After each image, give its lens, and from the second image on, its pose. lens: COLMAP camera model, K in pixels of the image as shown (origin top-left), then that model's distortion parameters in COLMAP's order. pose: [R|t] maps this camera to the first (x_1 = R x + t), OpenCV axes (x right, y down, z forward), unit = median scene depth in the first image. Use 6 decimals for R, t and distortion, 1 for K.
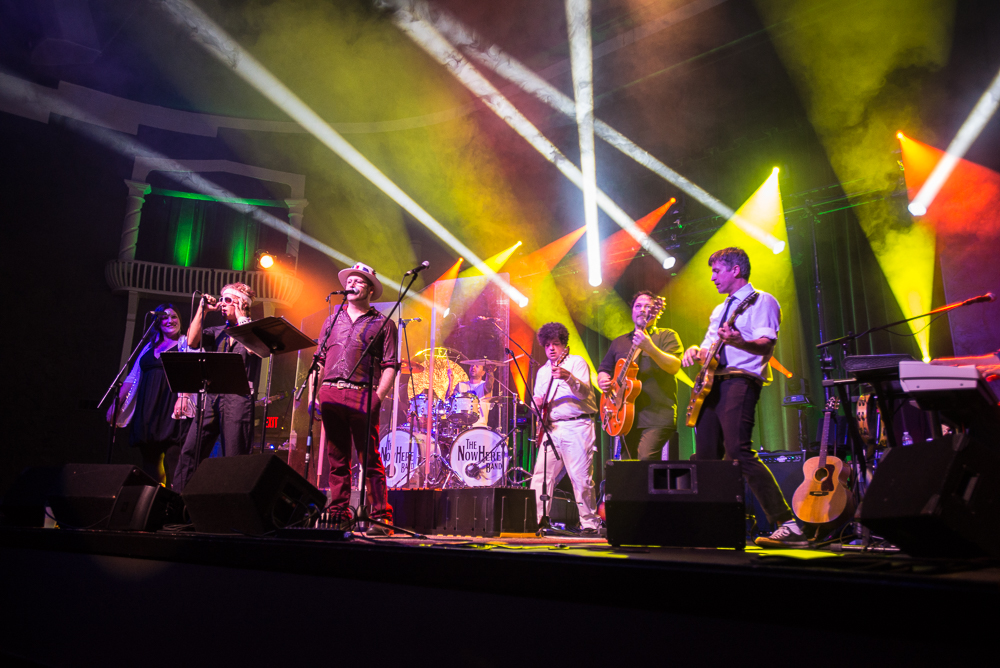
lens RADIAL K [[730.9, 0, 500.0], [0, 730.9, 334.0], [0, 0, 1]] dist [-0.000124, 0.047826]
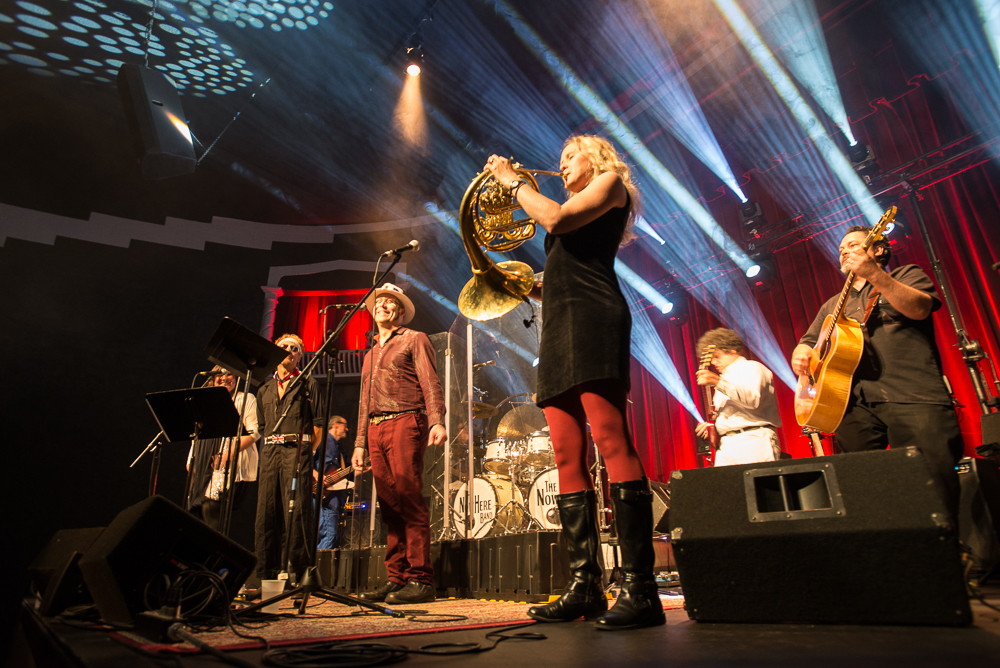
lens RADIAL K [[588.1, 0, 500.0], [0, 588.1, 334.0], [0, 0, 1]] dist [-0.029924, 0.022930]
pose [[0.974061, -0.123482, -0.189625, 0.062075], [0.097484, 0.985224, -0.140819, 0.062618], [0.204212, 0.118681, 0.971706, 0.265405]]
